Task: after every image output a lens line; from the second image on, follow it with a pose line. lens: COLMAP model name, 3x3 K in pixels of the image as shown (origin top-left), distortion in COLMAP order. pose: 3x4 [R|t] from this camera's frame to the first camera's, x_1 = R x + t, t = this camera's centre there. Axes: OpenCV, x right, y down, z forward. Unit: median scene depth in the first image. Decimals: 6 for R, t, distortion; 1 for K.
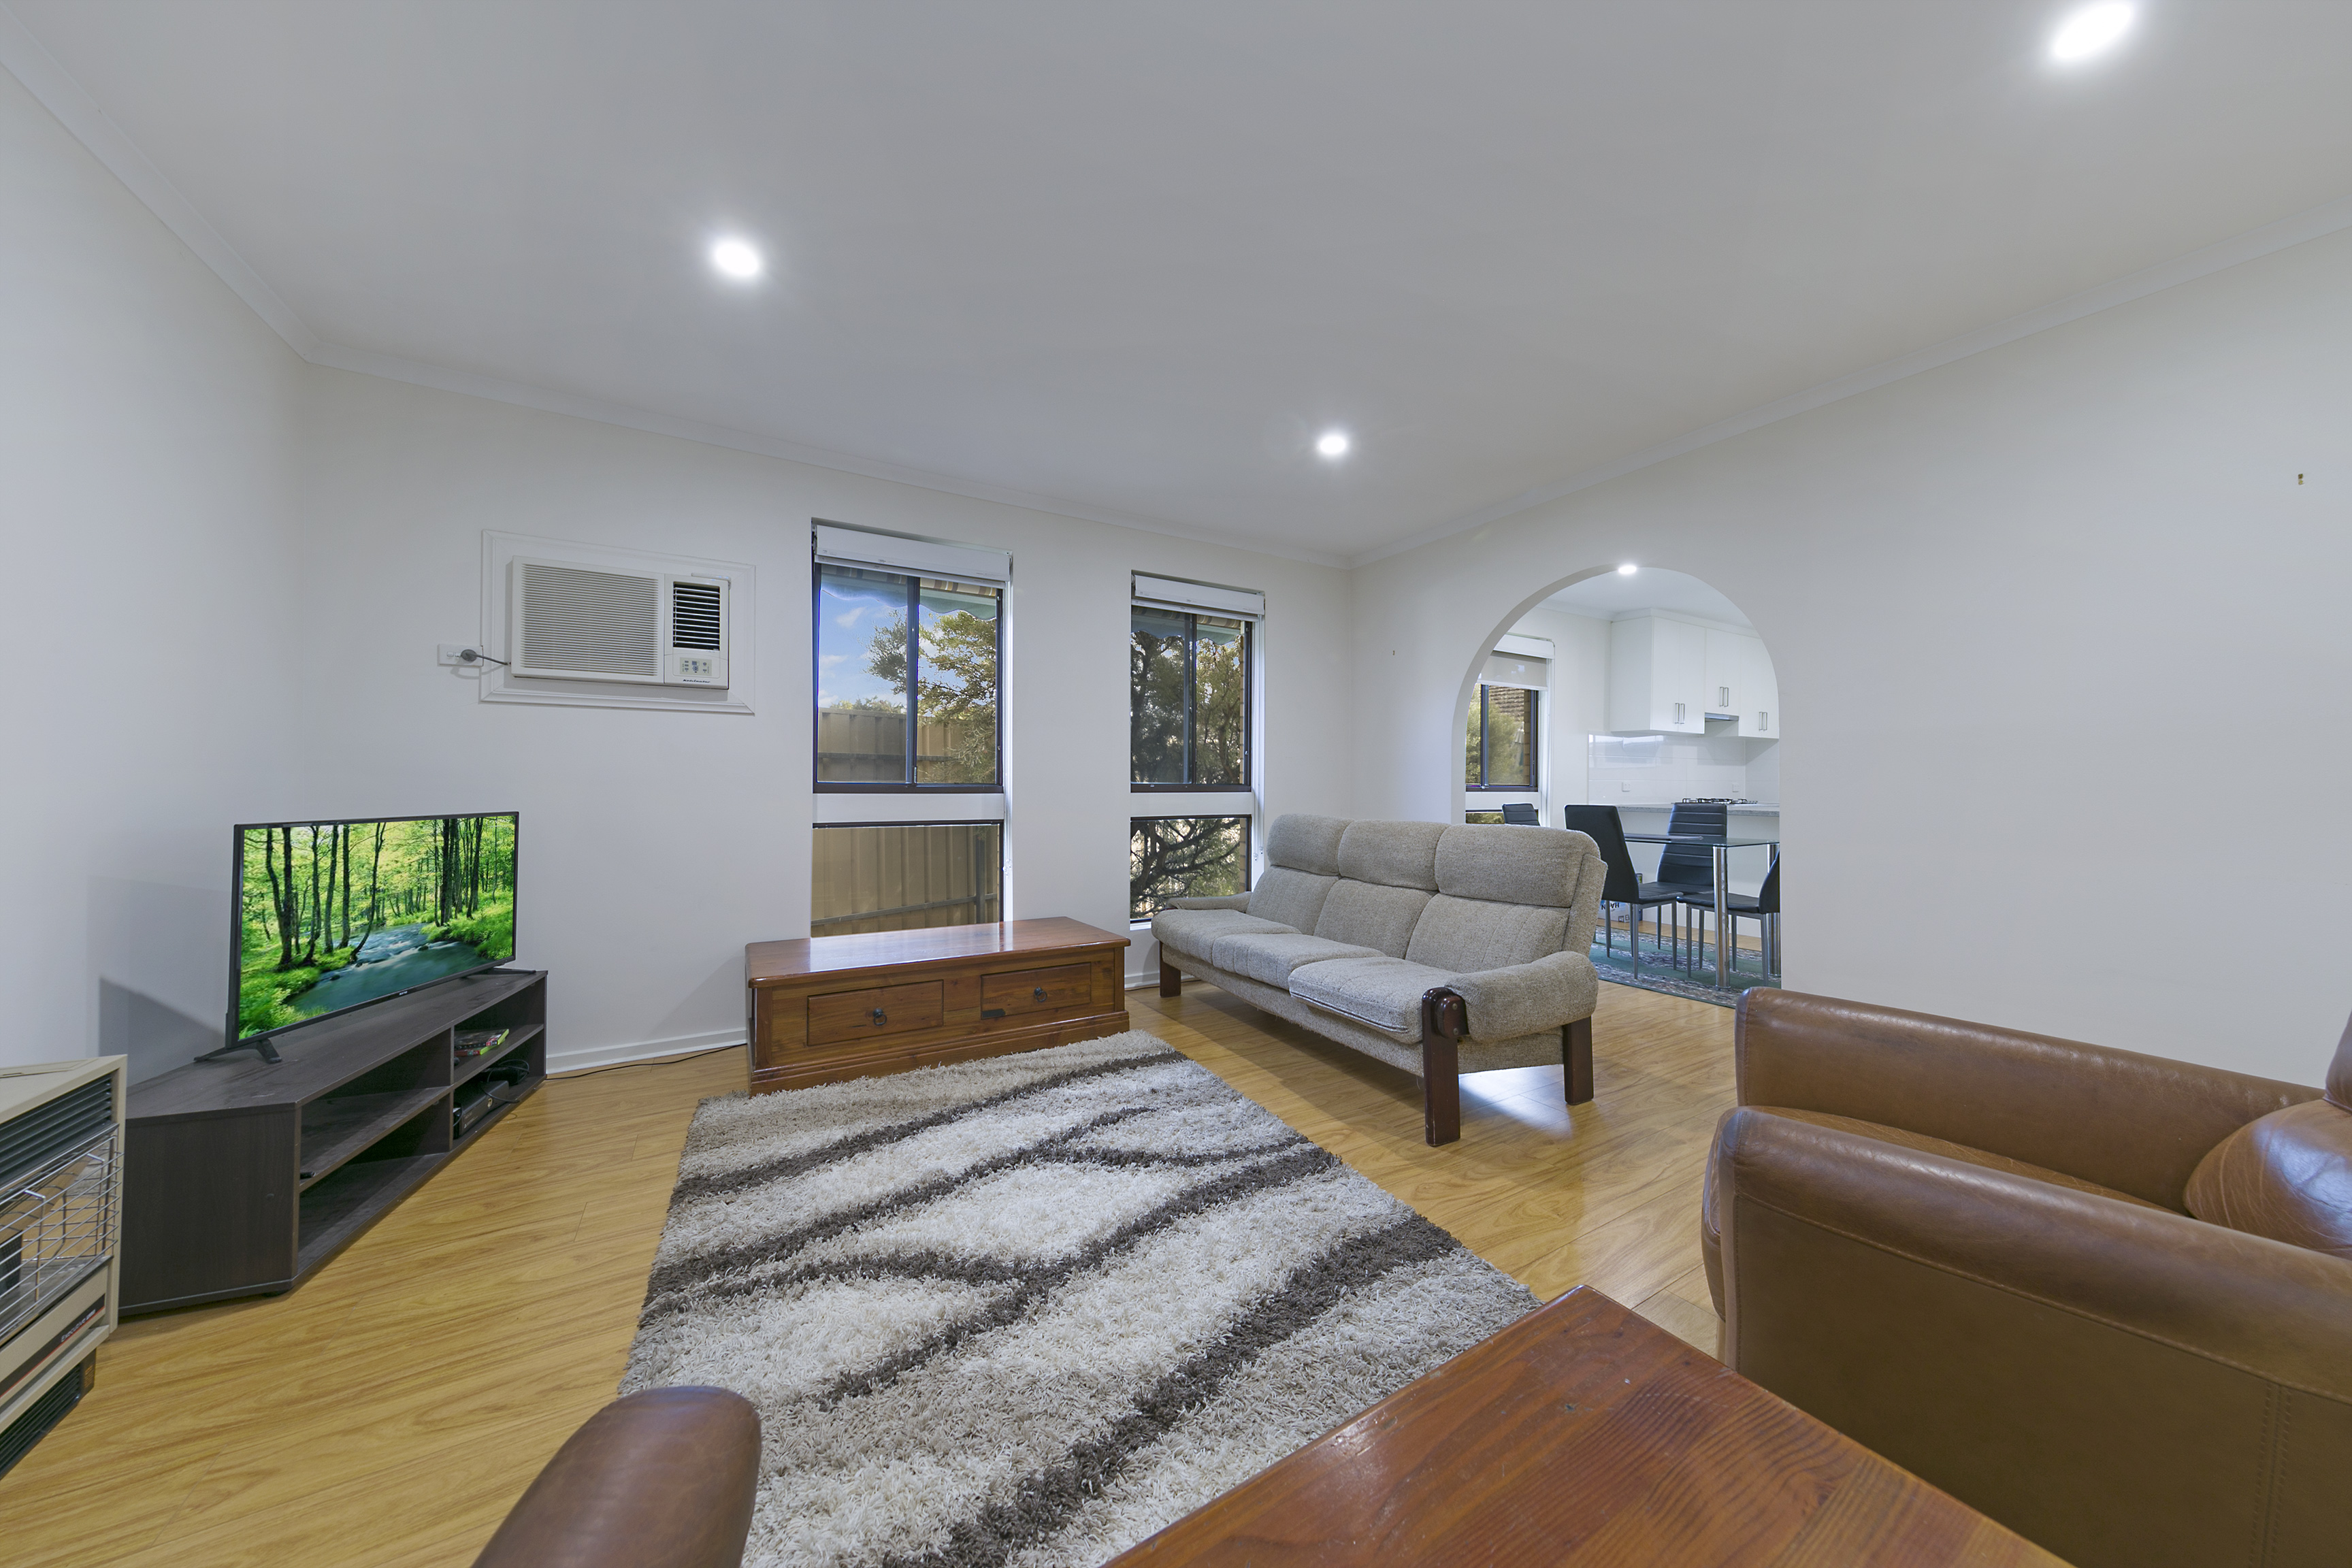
lens RADIAL K [[784.6, 0, 1176.0], [0, 784.6, 784.0], [0, 0, 1]] dist [0.000072, 0.000003]
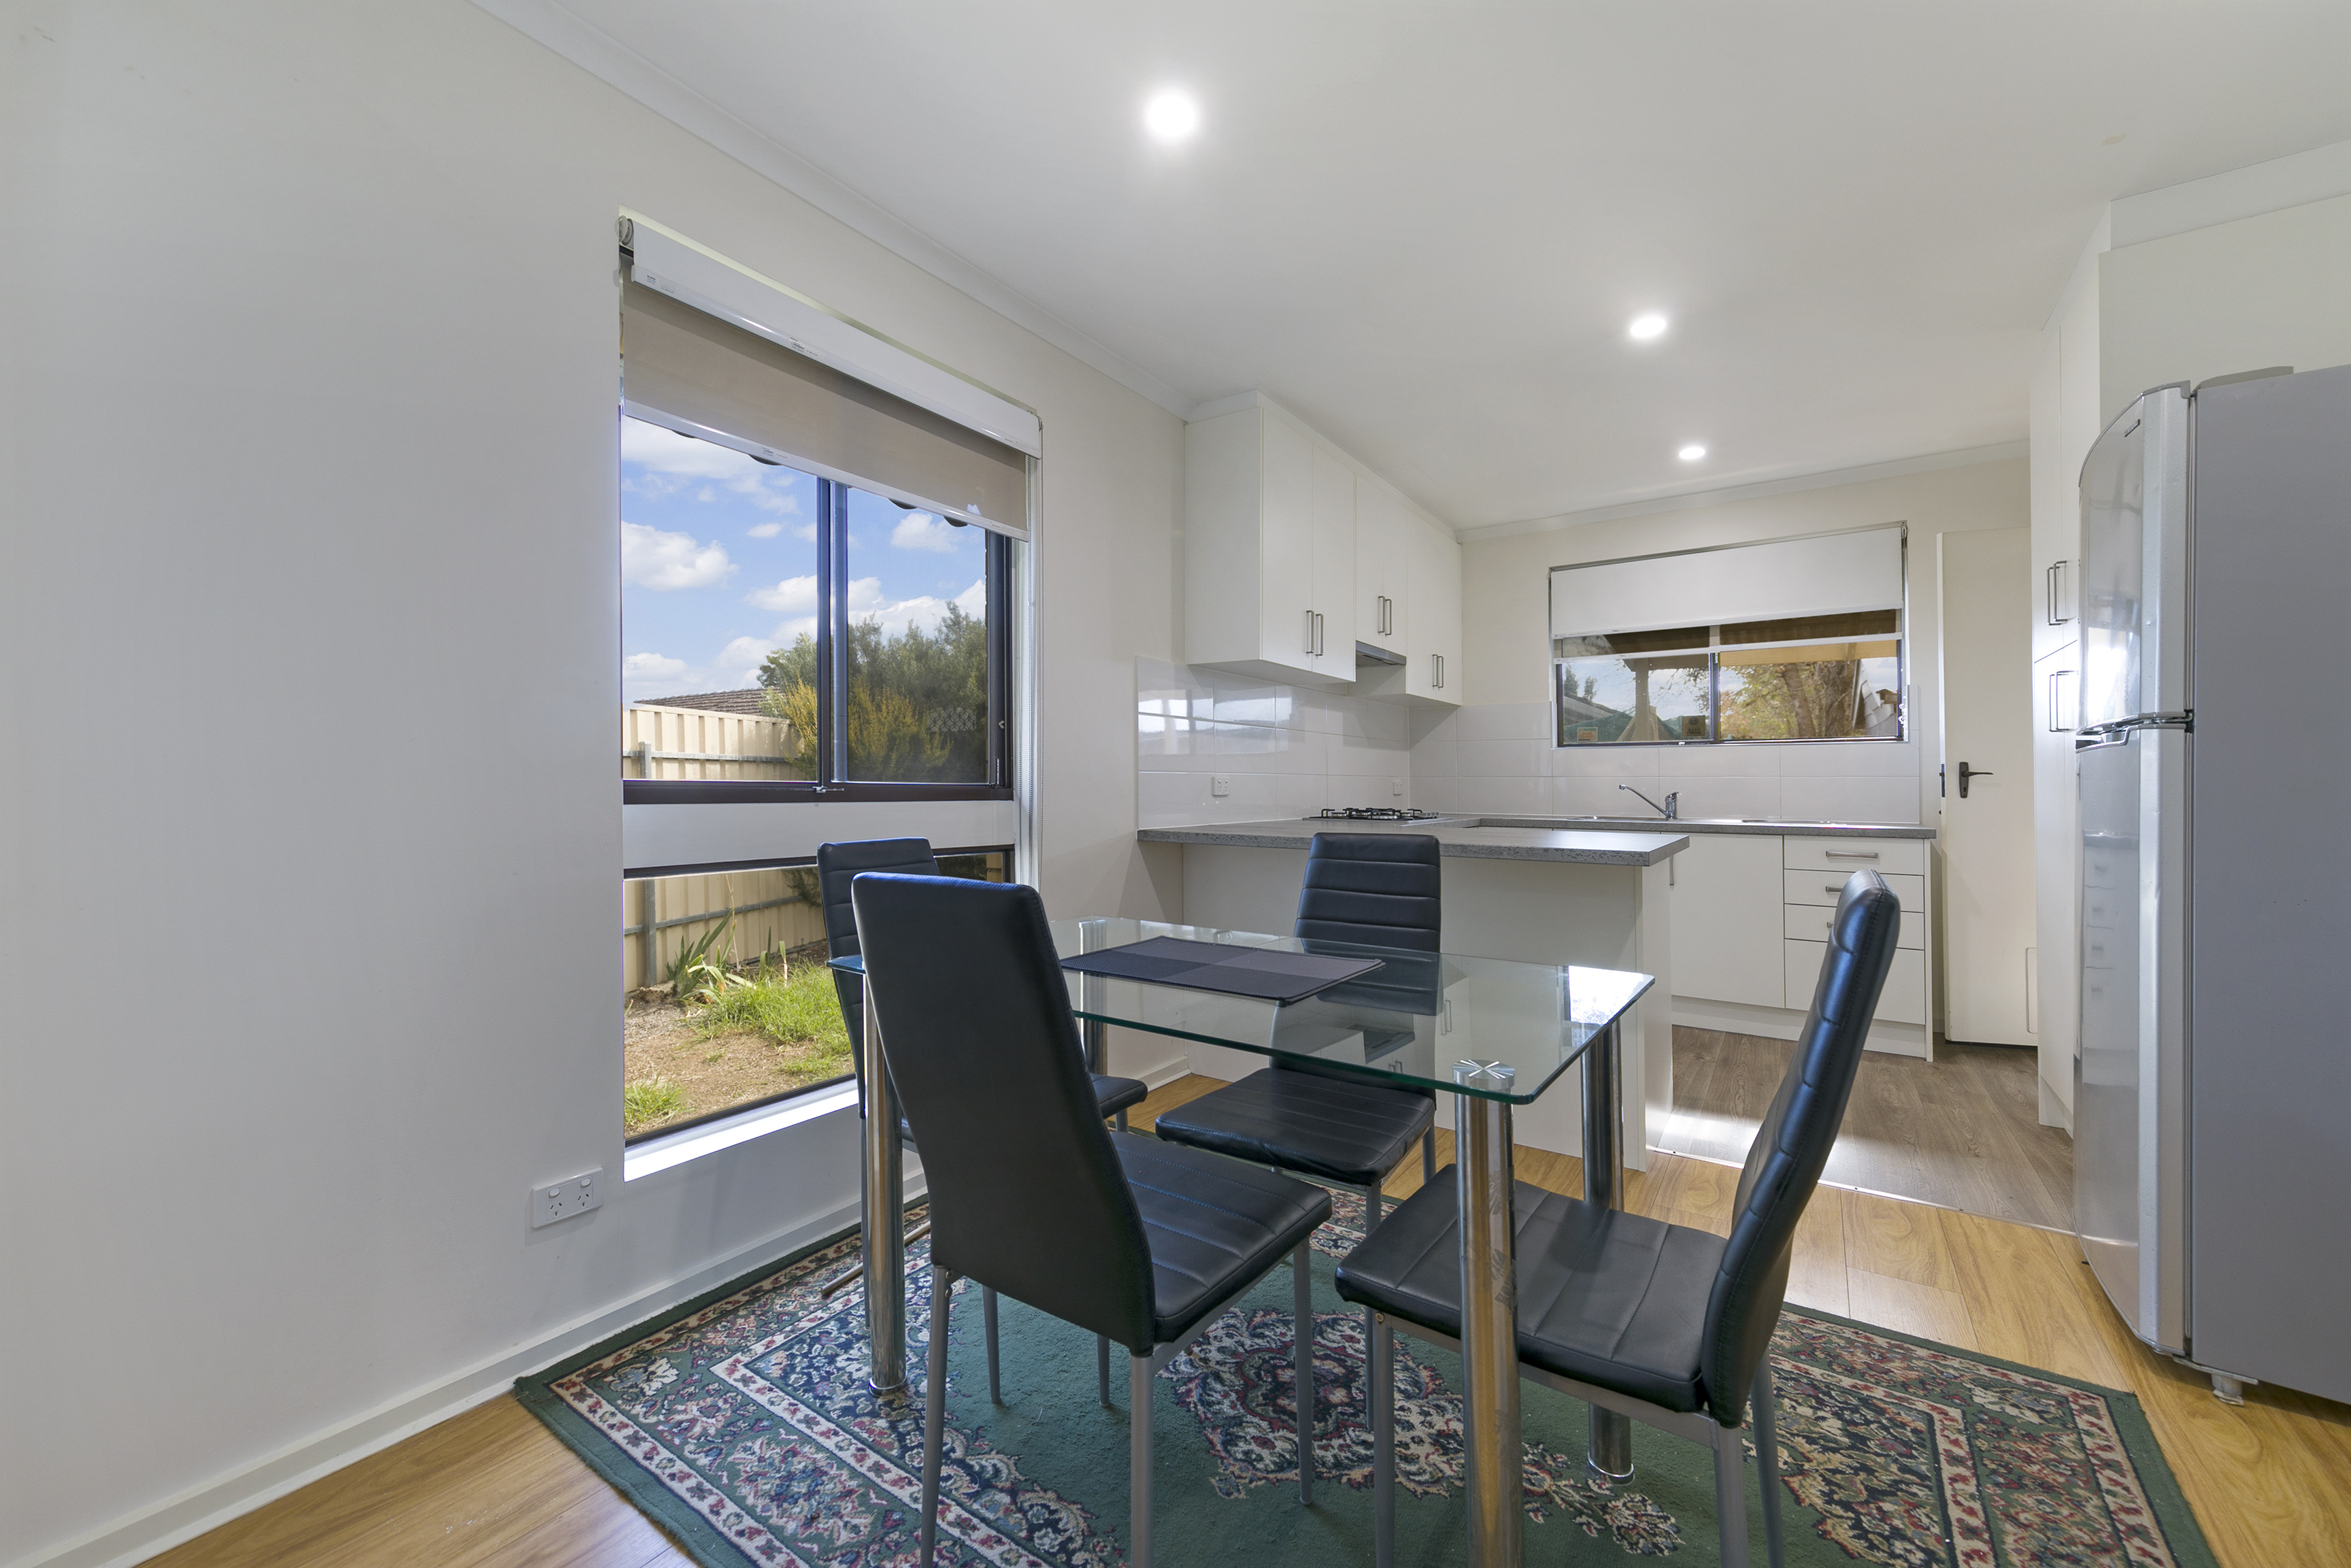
lens RADIAL K [[922.1, 0, 1175.5], [0, 922.1, 784.0], [0, 0, 1]] dist [0.000058, -0.000001]
pose [[0.909072, 0.004408, 0.416616, 0.316757], [-0.004081, 0.999990, -0.001675, 0.003003], [-0.416619, -0.000177, 0.909081, 0.501093]]
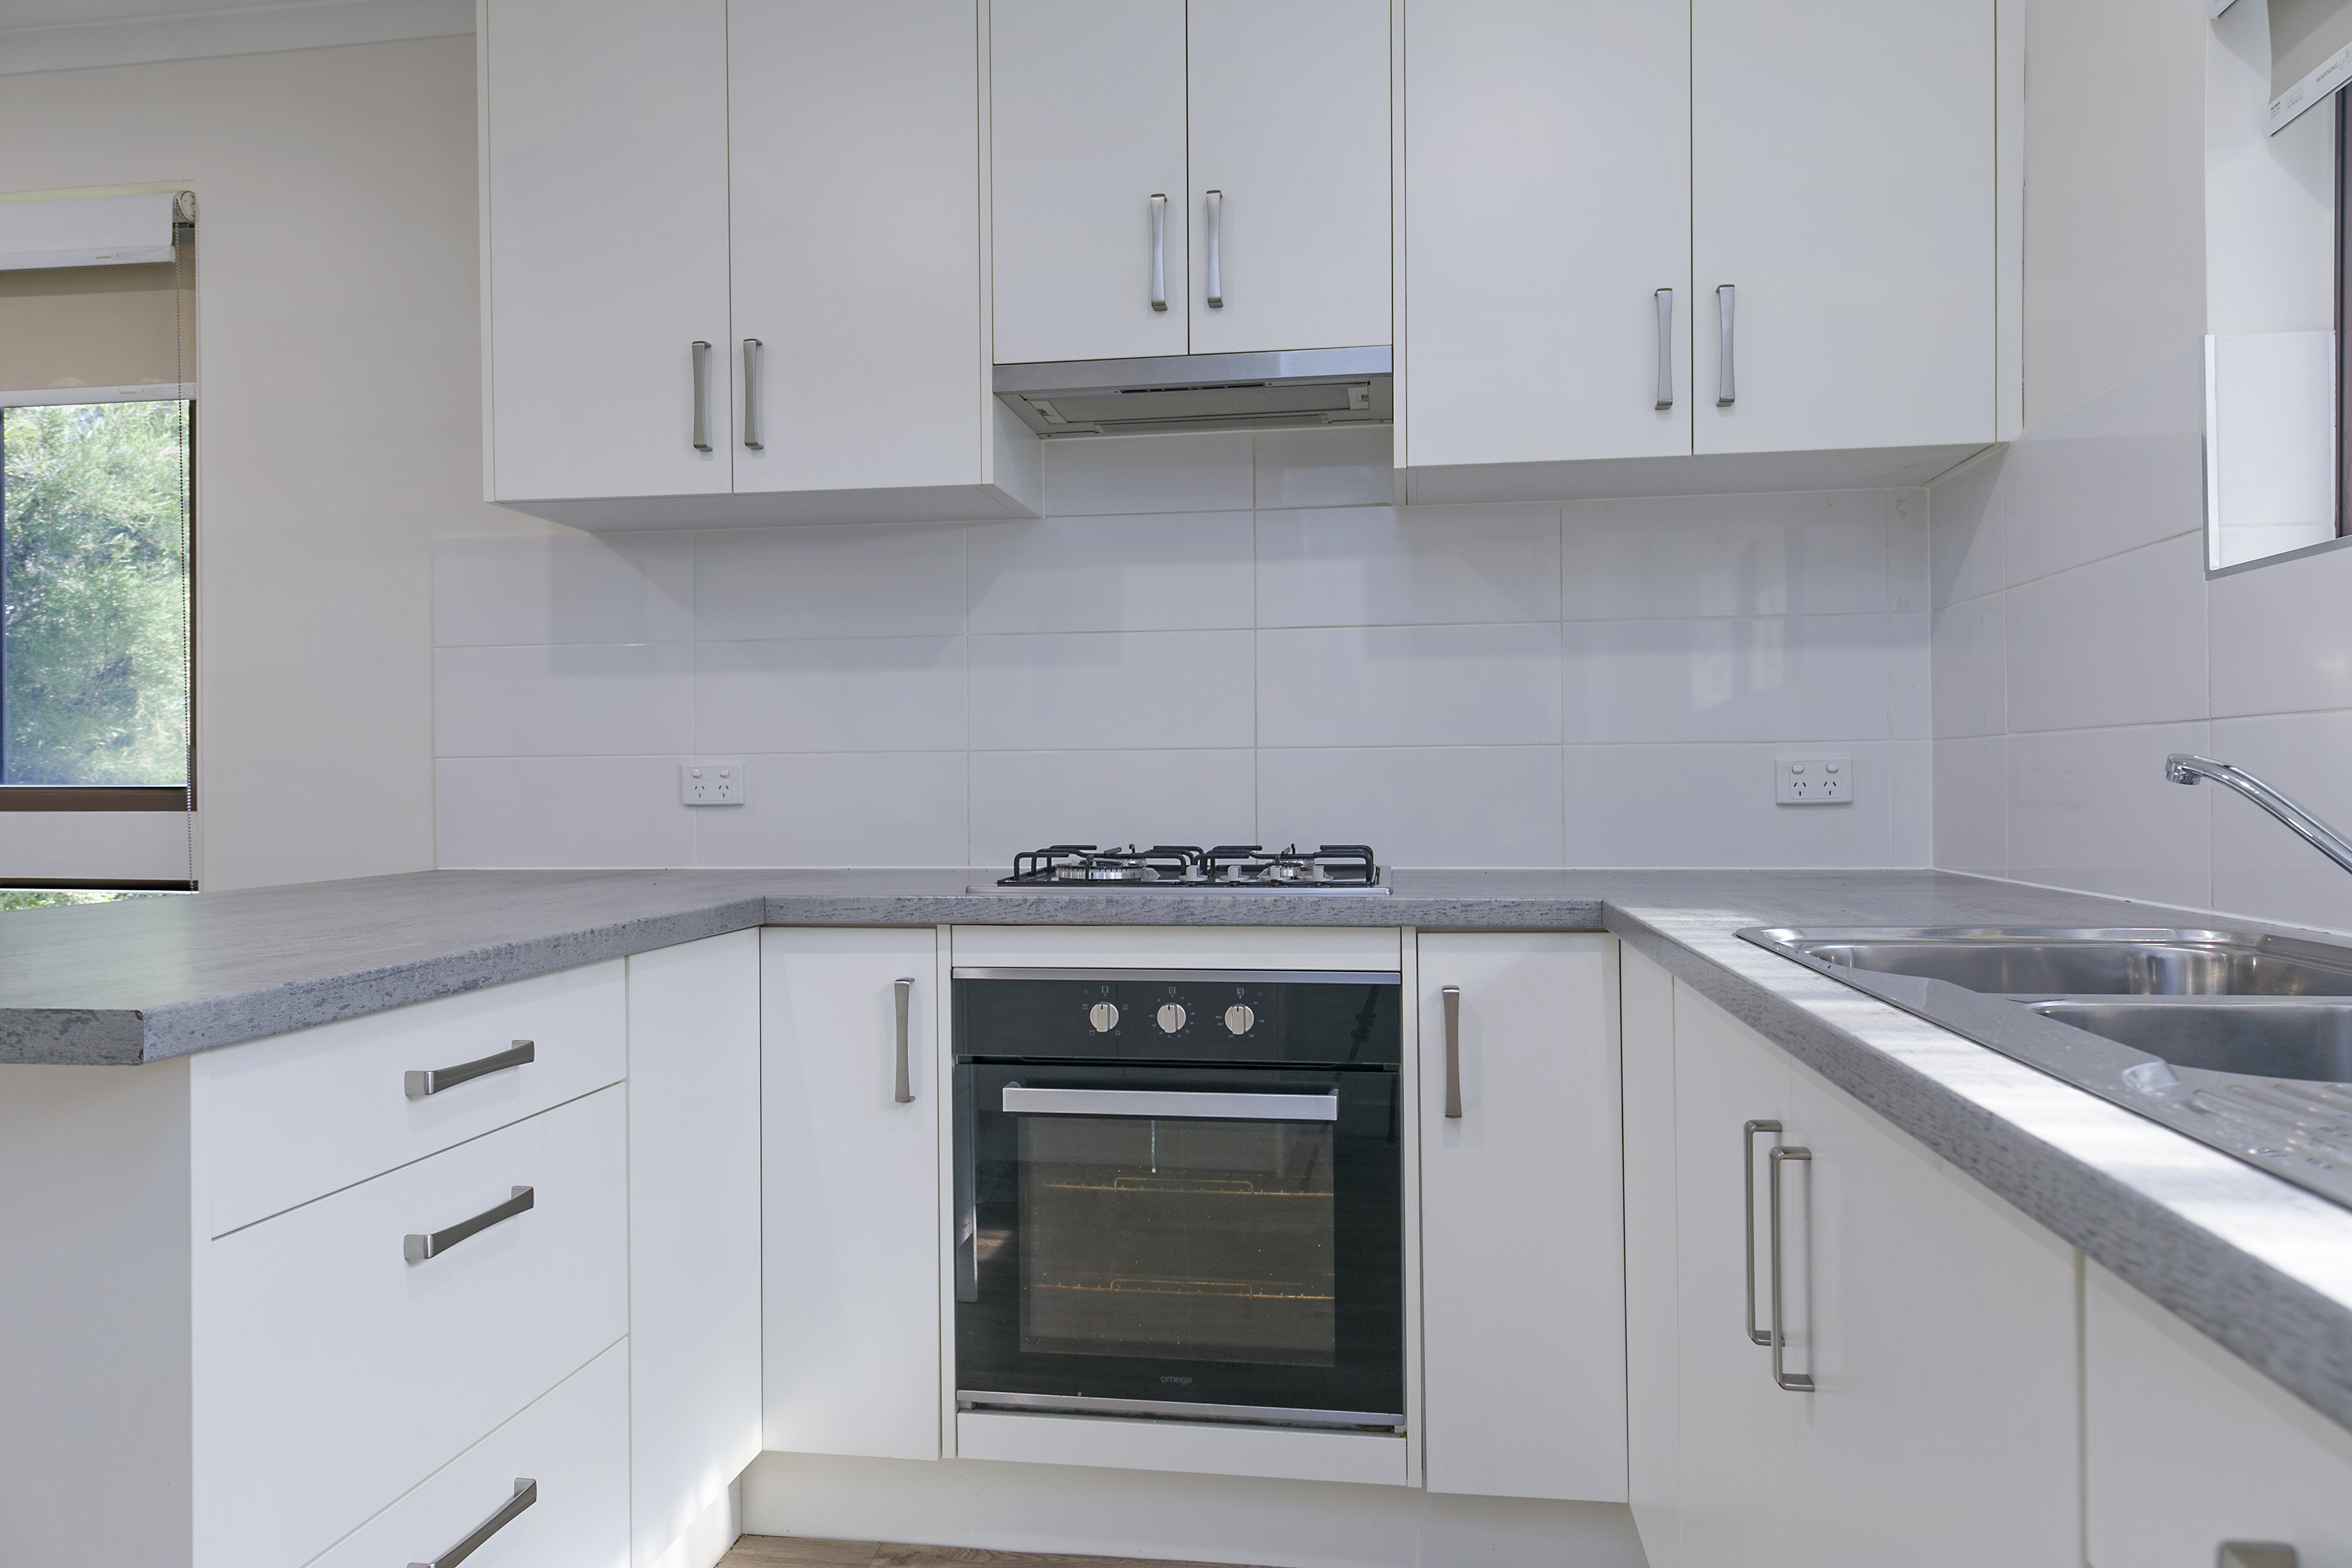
lens RADIAL K [[1499.2, 0, 1176.0], [0, 1499.2, 784.0], [0, 0, 1]] dist [-0.001674, -0.000203]
pose [[0.775896, -0.002971, -0.630854, 0.901992], [0.004630, 0.999989, 0.000985, 0.002908], [0.630844, -0.003685, 0.775901, 0.754948]]
